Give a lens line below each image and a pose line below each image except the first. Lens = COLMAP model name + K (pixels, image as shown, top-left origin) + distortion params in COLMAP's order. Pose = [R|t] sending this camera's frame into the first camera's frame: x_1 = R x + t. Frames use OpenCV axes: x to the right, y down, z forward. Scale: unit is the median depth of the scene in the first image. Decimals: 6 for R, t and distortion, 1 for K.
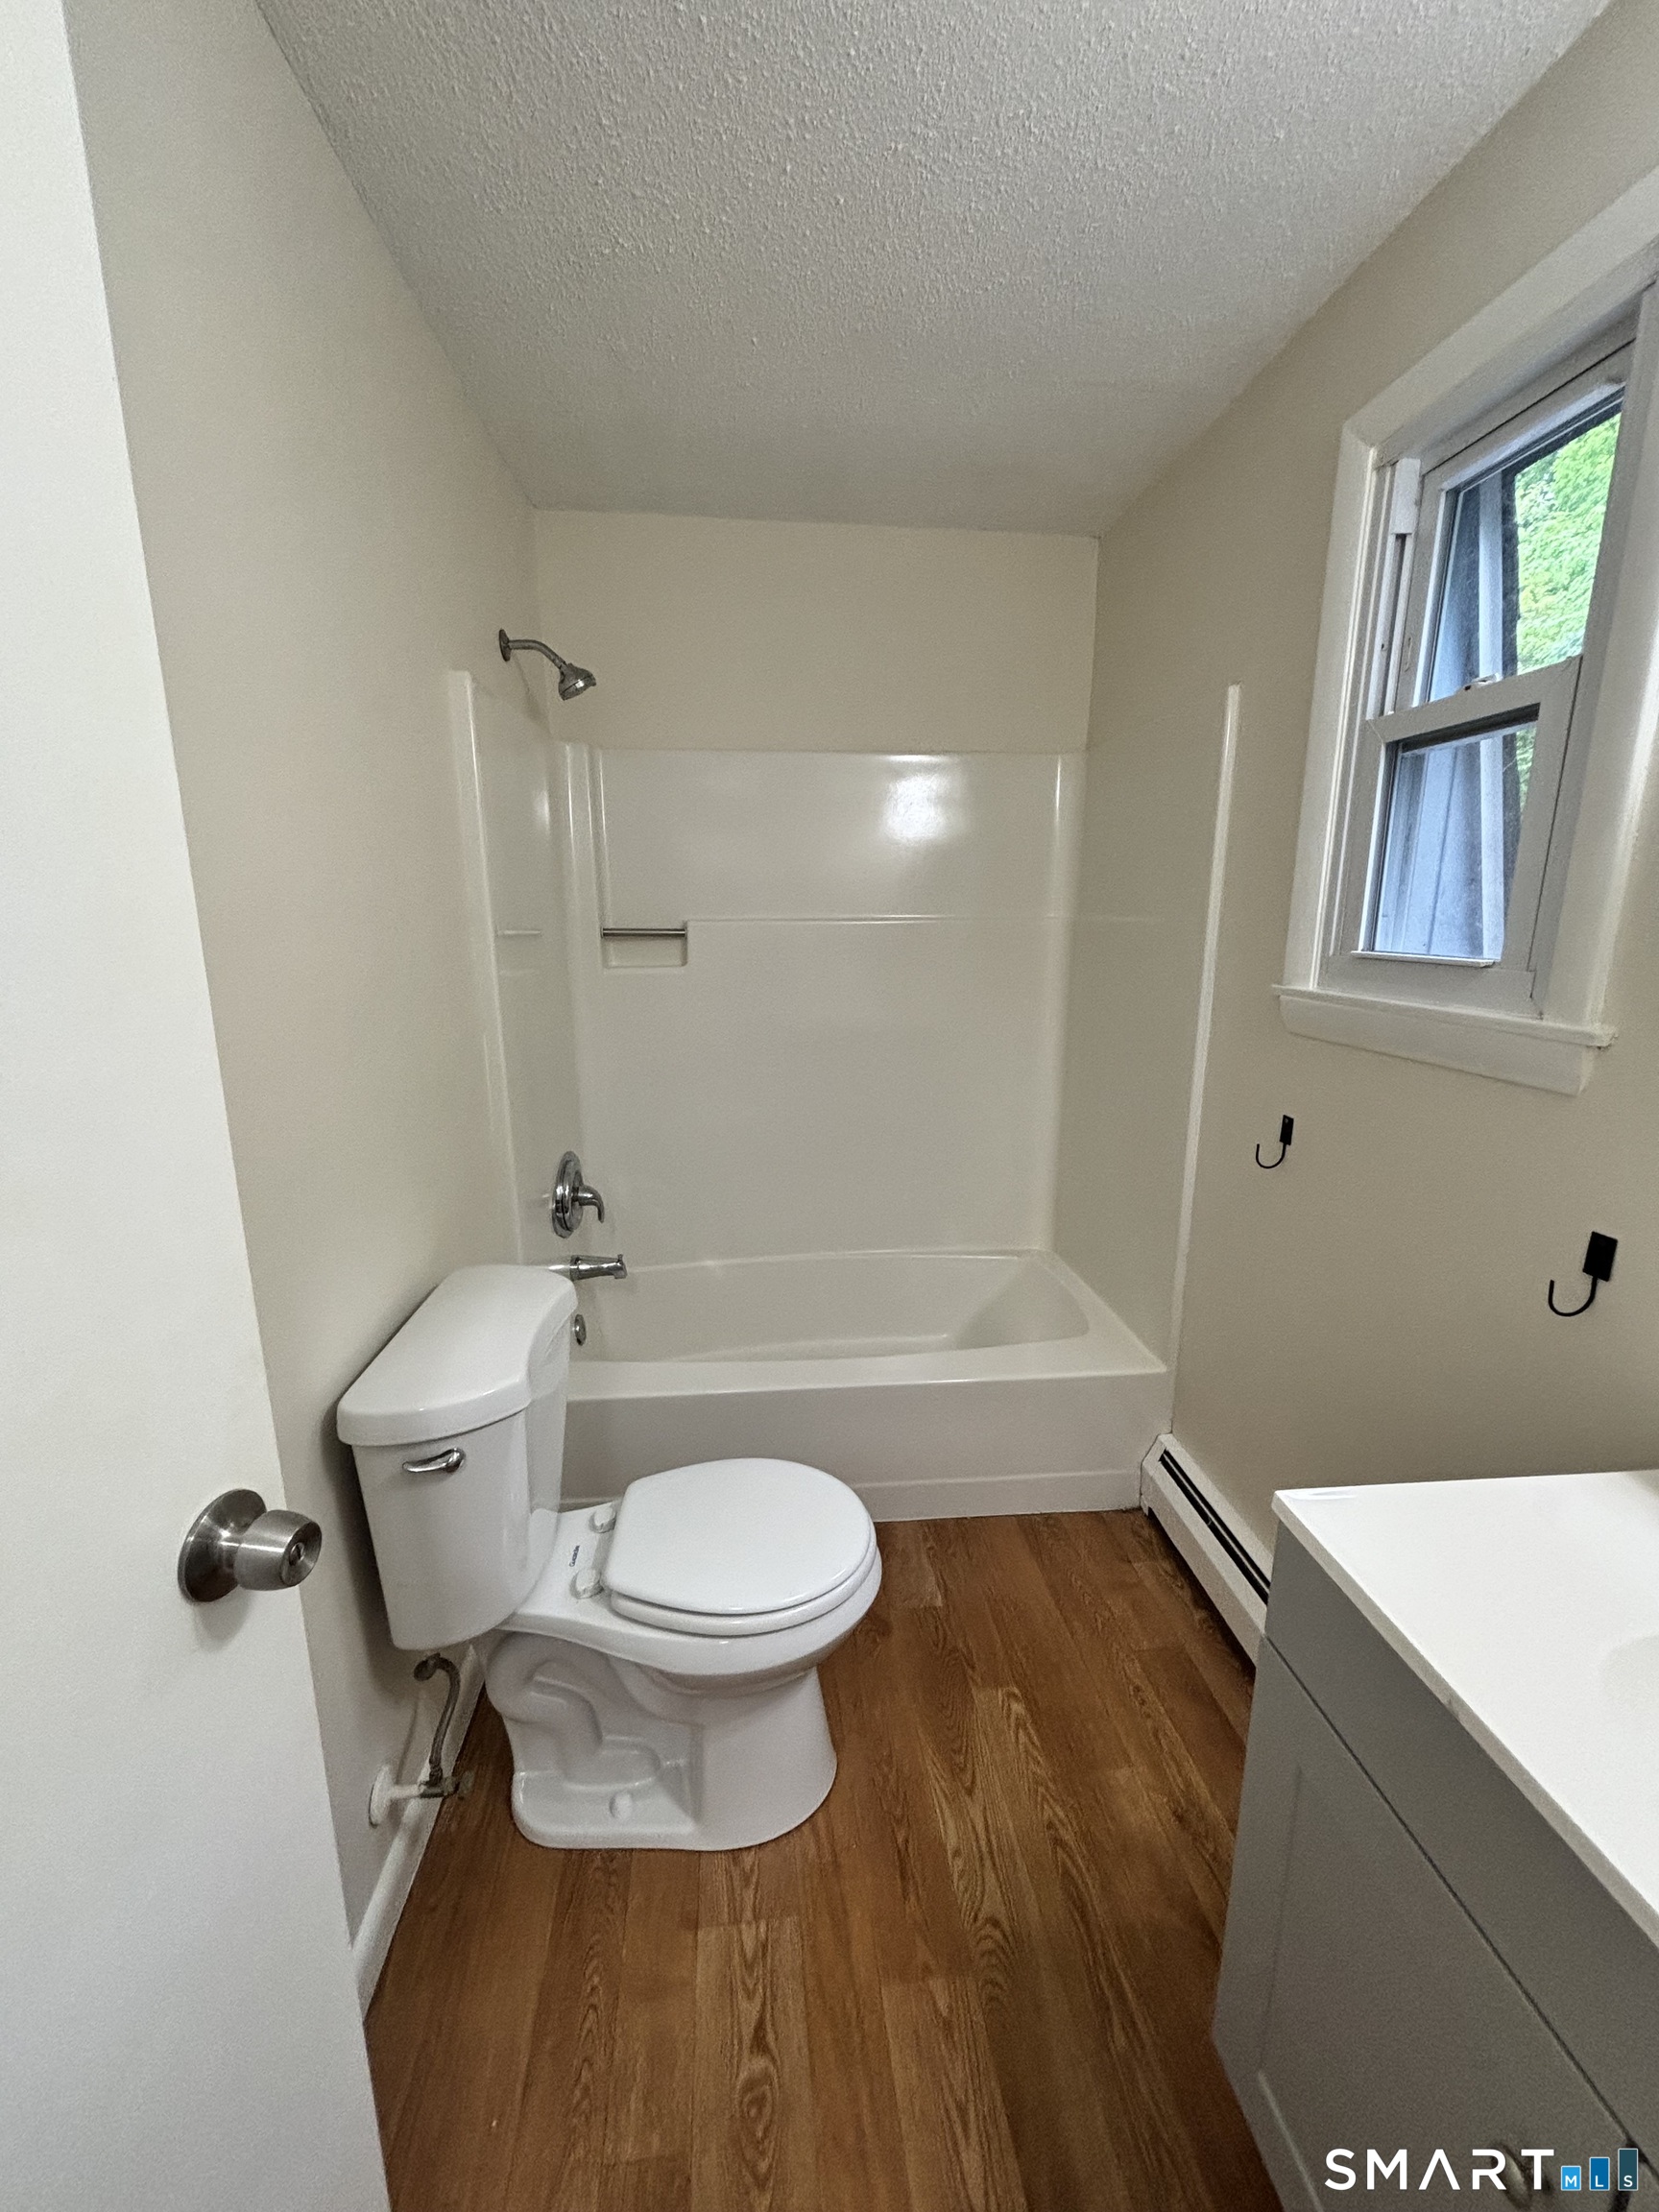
lens RADIAL K [[886.8, 0, 829.5], [0, 886.8, 1106.0], [0, 0, 1]] dist [0.001186, 0.000024]
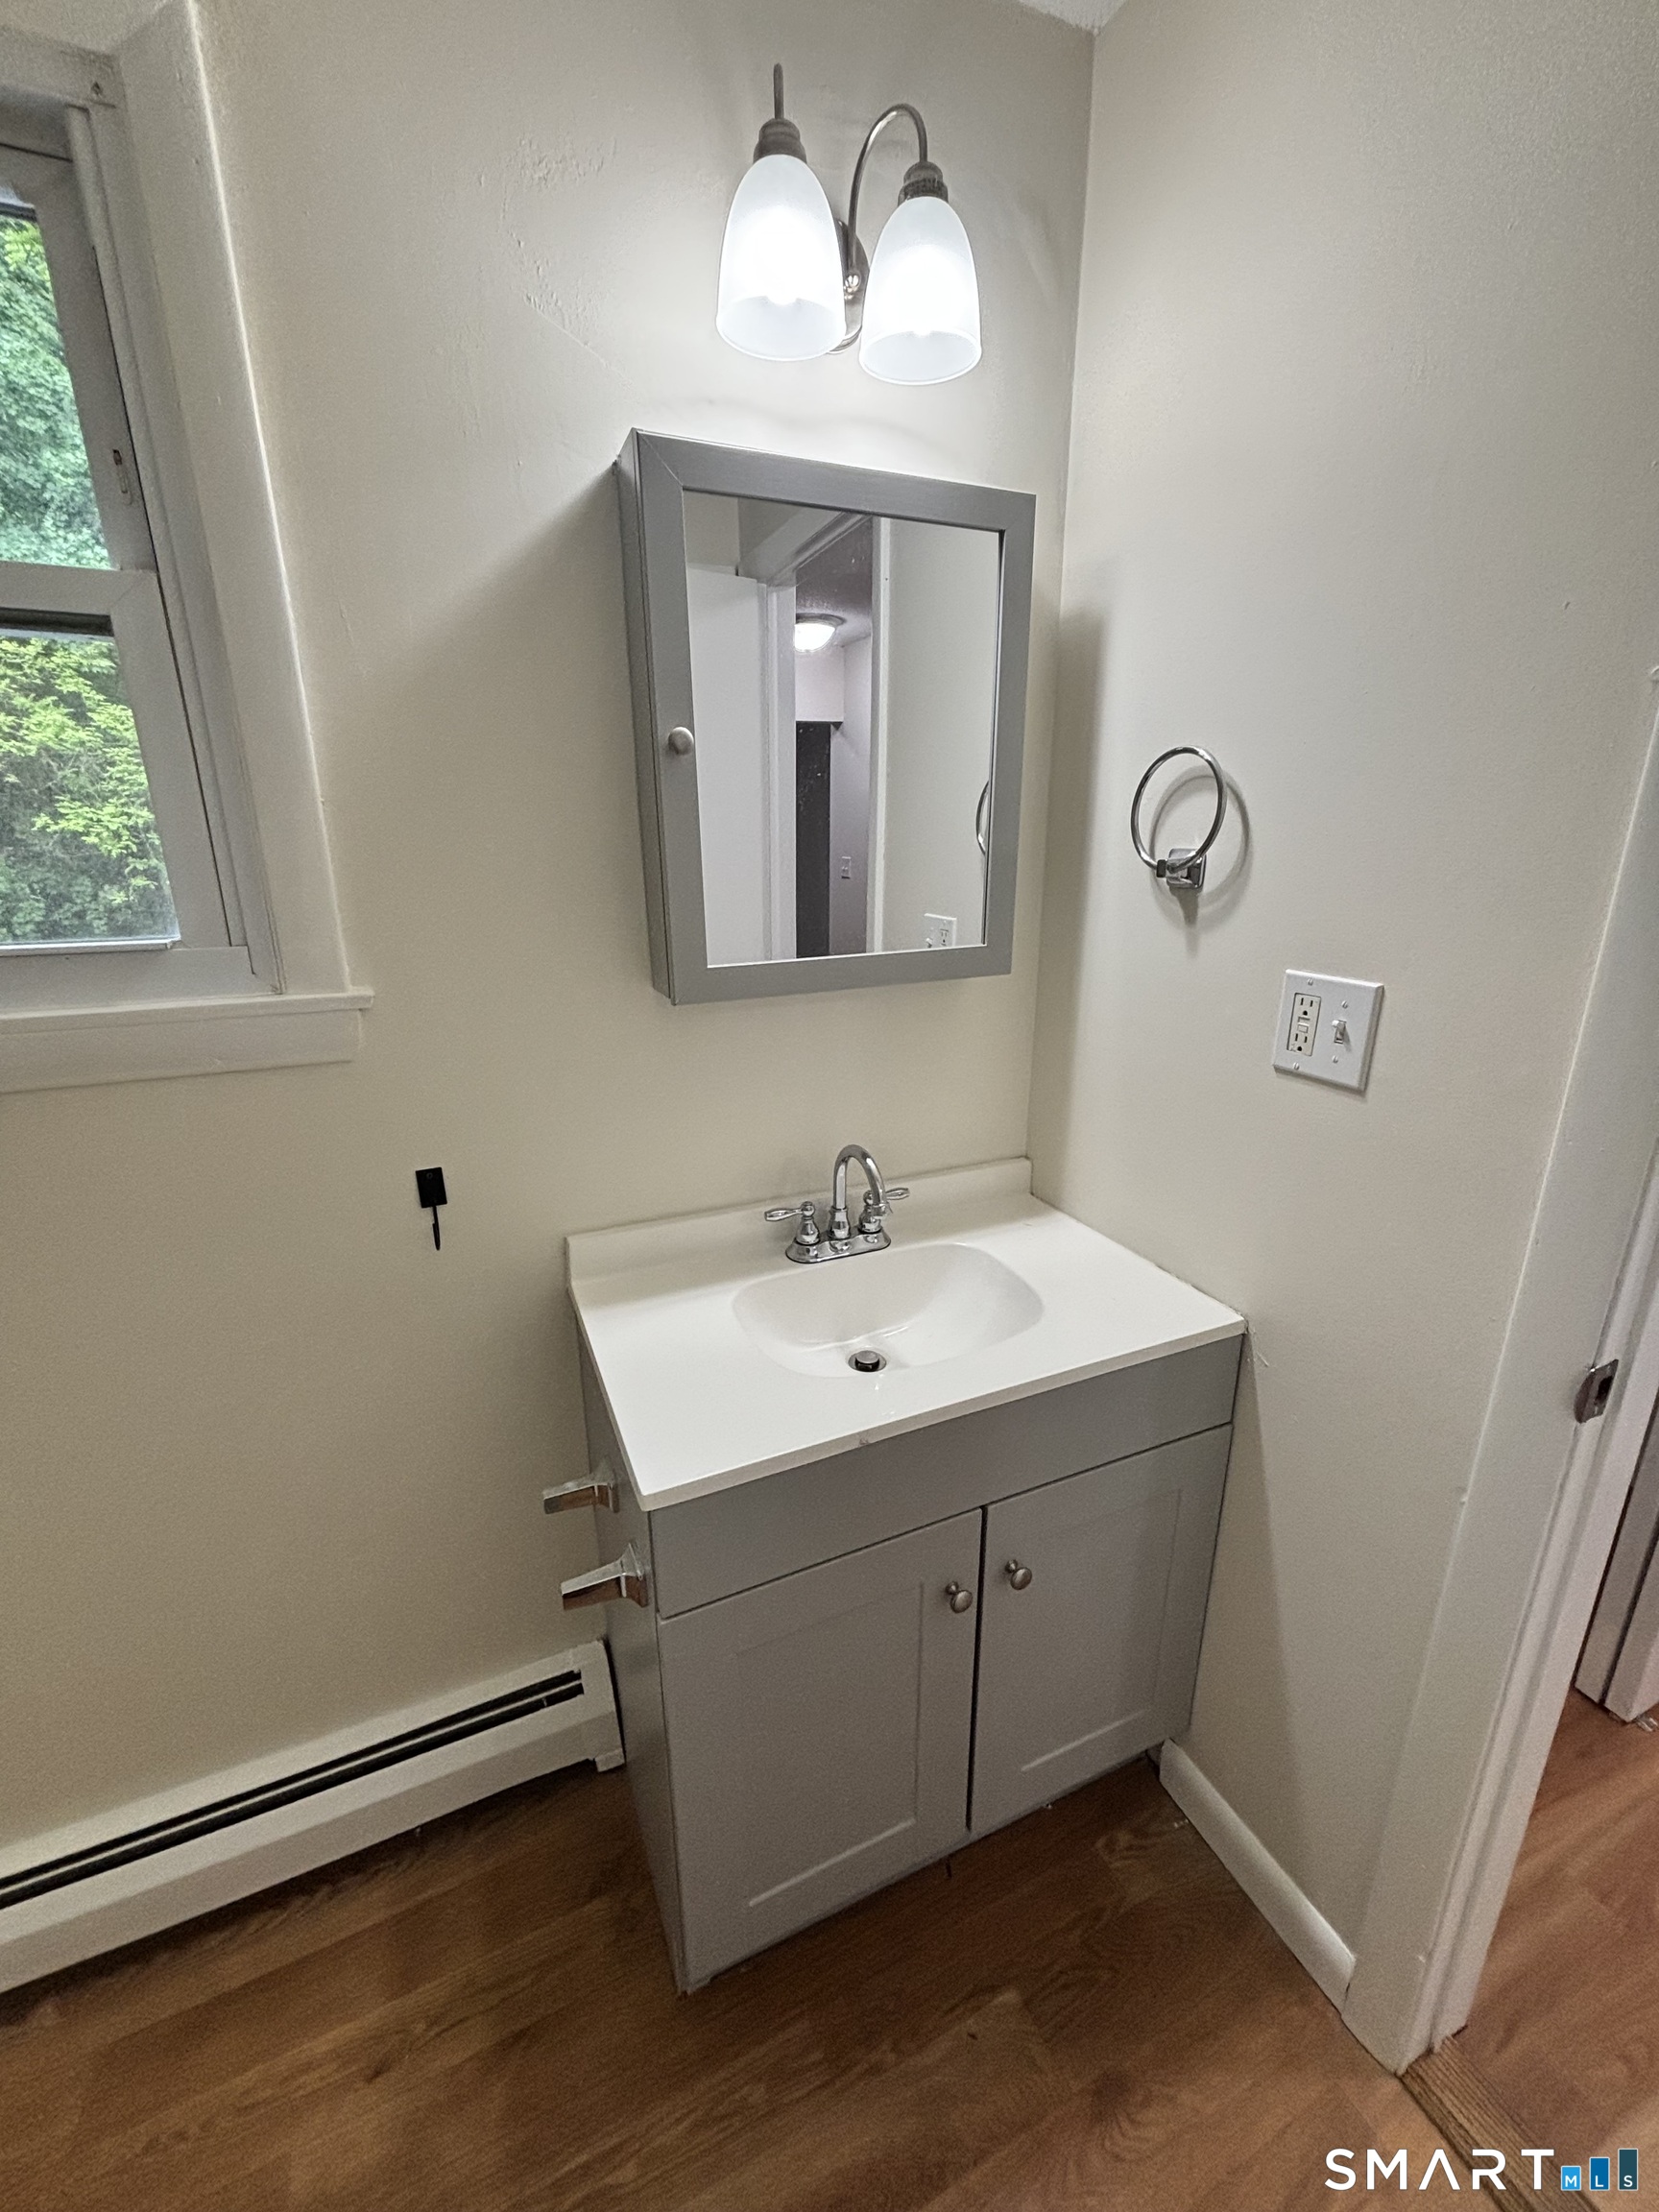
lens RADIAL K [[886.8, 0, 829.5], [0, 886.8, 1106.0], [0, 0, 1]] dist [0.001186, 0.000024]
pose [[-0.320985, -0.275980, 0.905982, -0.248616], [0.208517, 0.912535, 0.351853, -0.193111], [-0.923845, 0.301852, -0.235363, 0.703298]]
